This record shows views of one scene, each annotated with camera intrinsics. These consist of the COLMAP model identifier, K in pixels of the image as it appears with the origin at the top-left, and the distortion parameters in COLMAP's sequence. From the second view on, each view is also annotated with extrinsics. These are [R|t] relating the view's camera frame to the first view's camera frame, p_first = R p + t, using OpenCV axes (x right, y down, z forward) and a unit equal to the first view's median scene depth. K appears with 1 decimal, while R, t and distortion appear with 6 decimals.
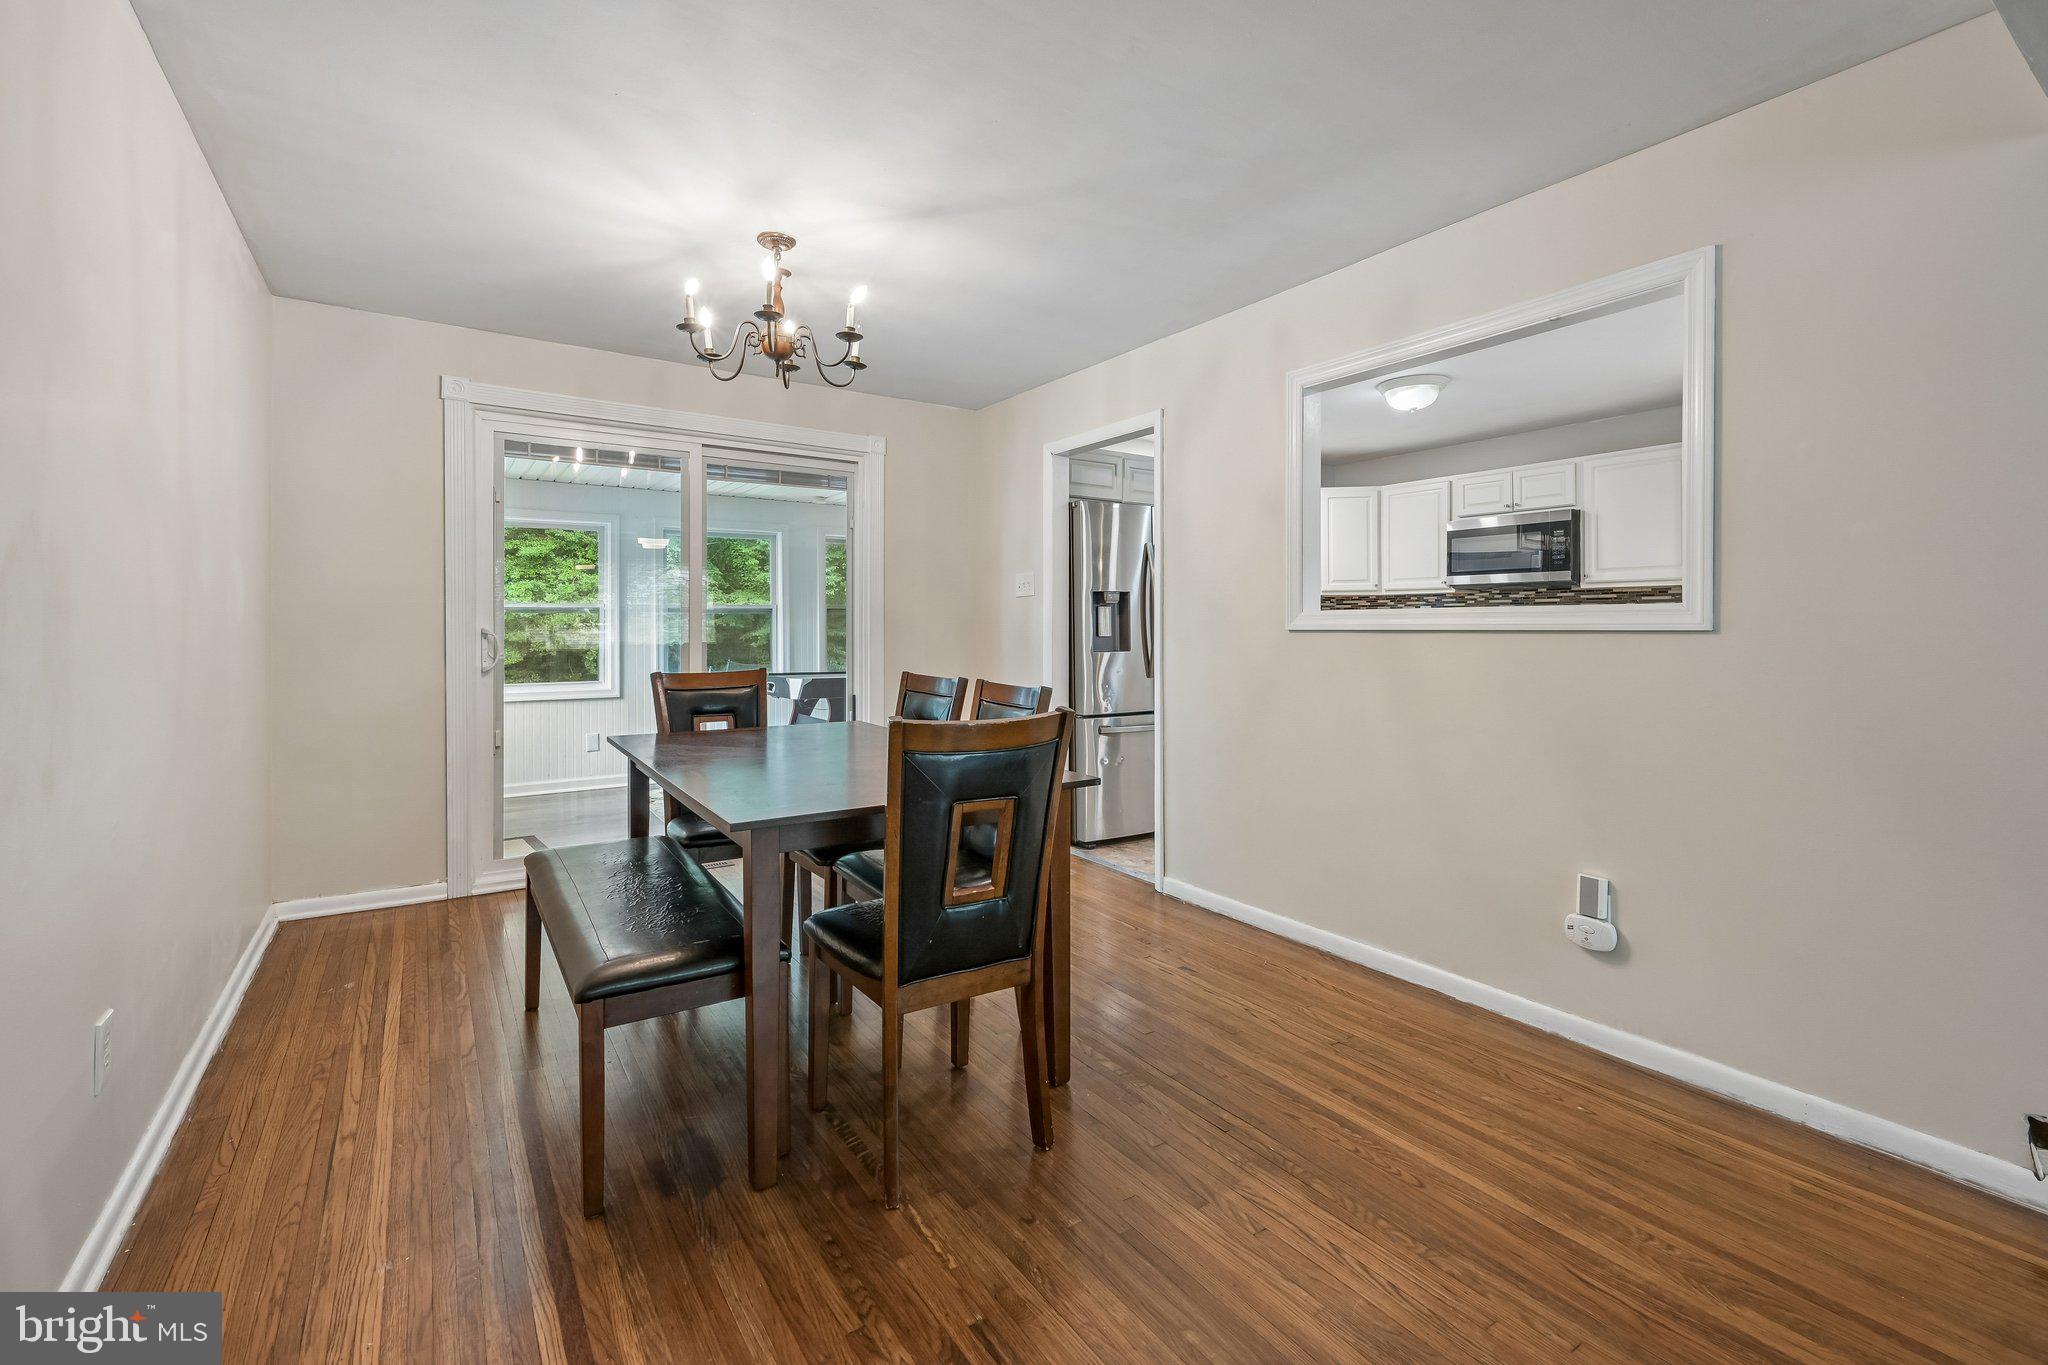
lens RADIAL K [[899.9, 0, 1044.2], [0, 899.9, 628.5], [0, 0, 1]] dist [-0.002722, -0.000114]
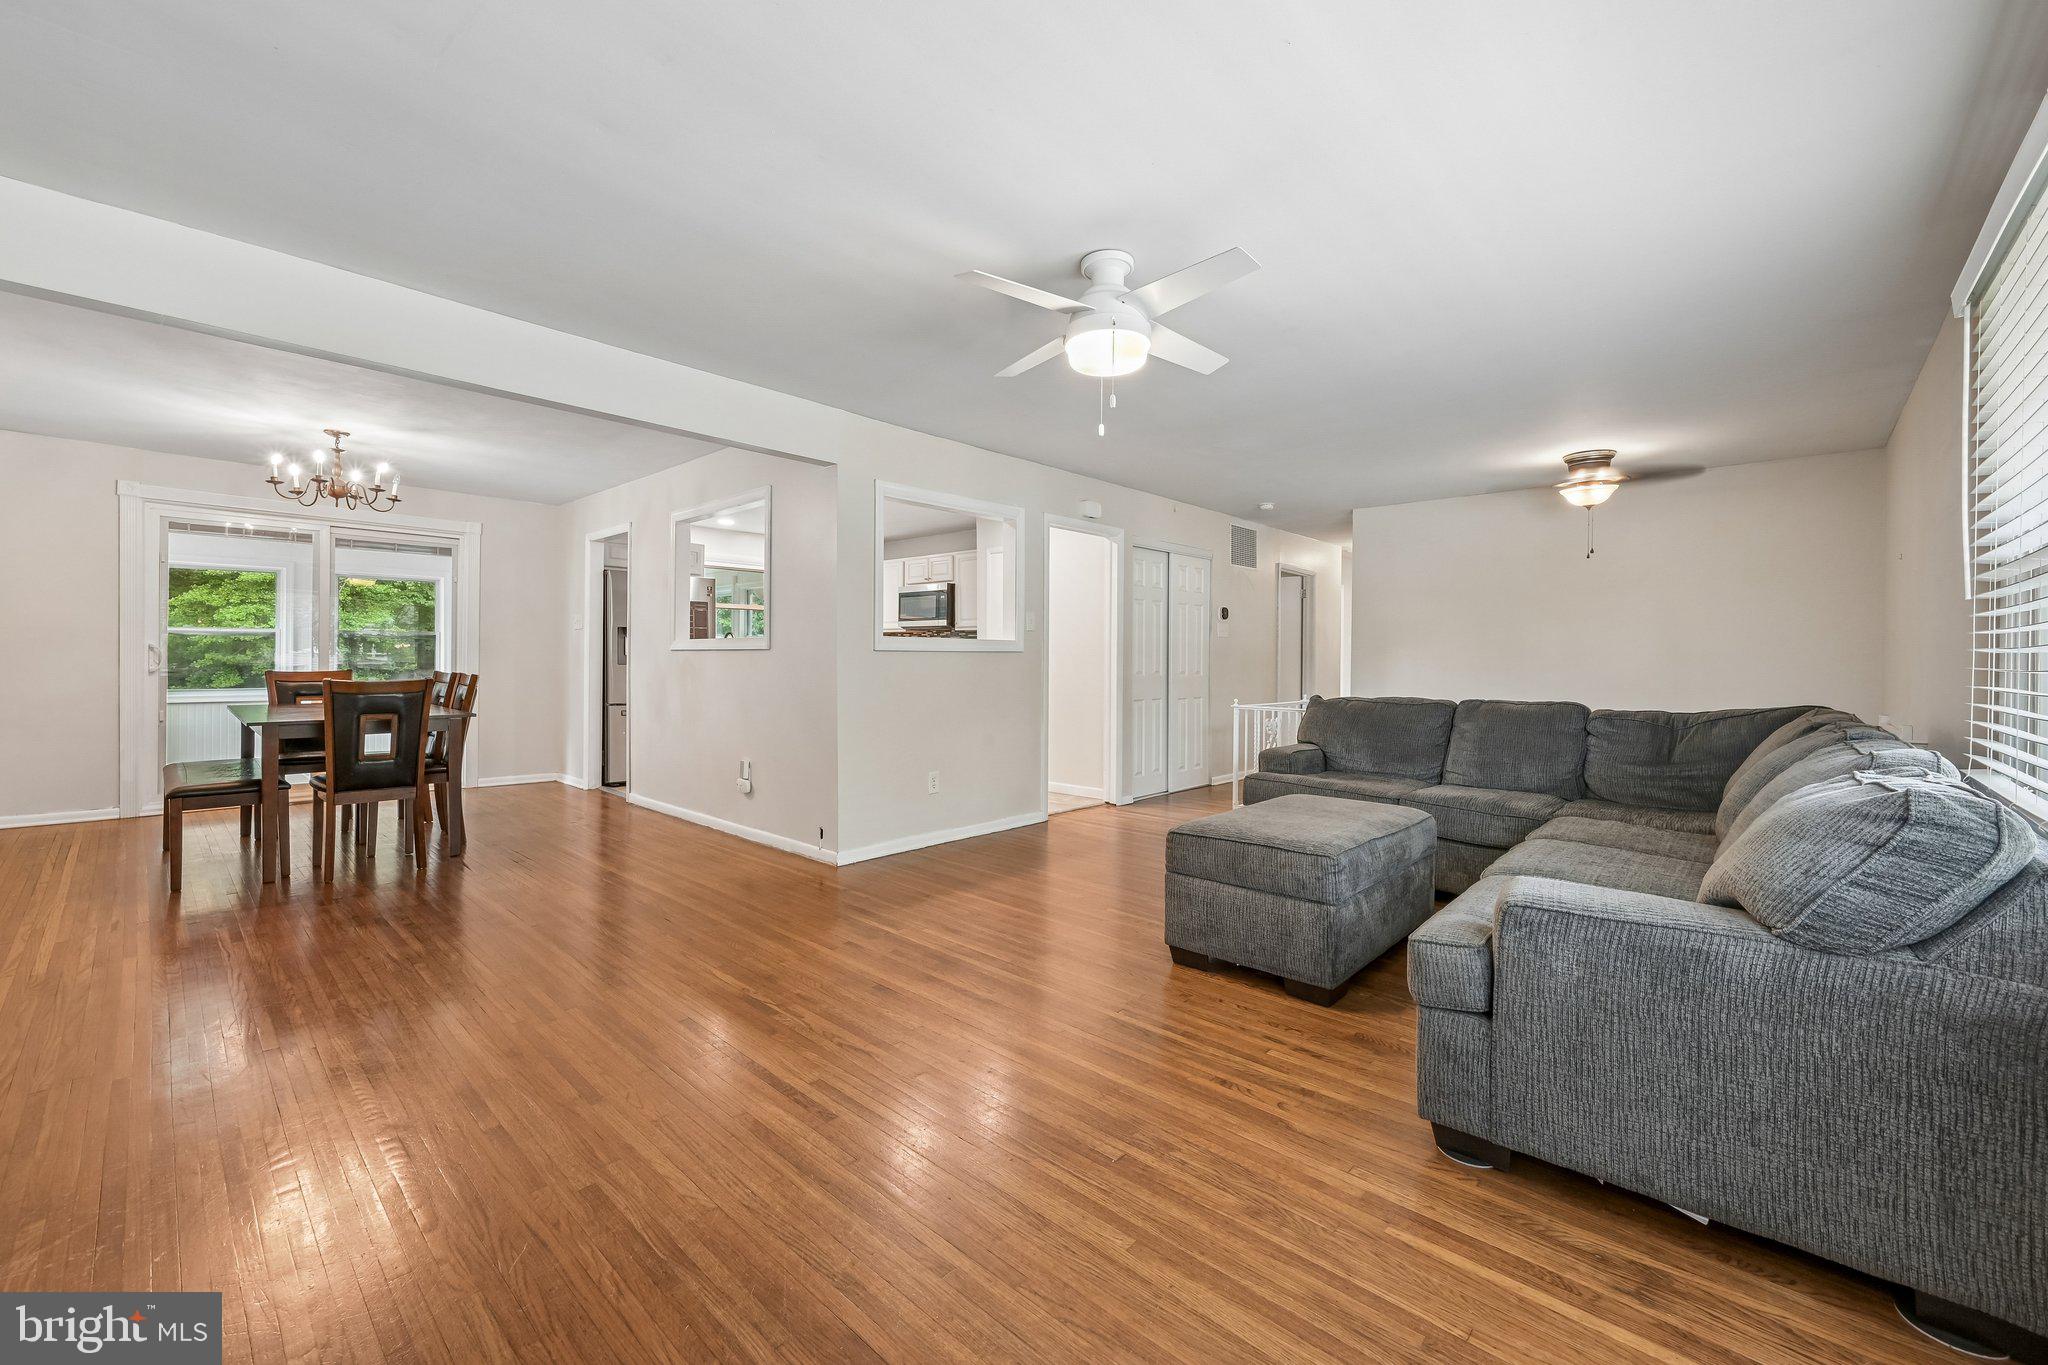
lens RADIAL K [[817.2, 0, 1032.9], [0, 817.2, 660.7], [0, 0, 1]] dist [0.000027, 0.000089]
pose [[0.973609, 0.007448, 0.228099, 0.462301], [-0.007904, 0.999968, 0.001088, 0.013004], [-0.228084, -0.002862, 0.973637, -0.619075]]
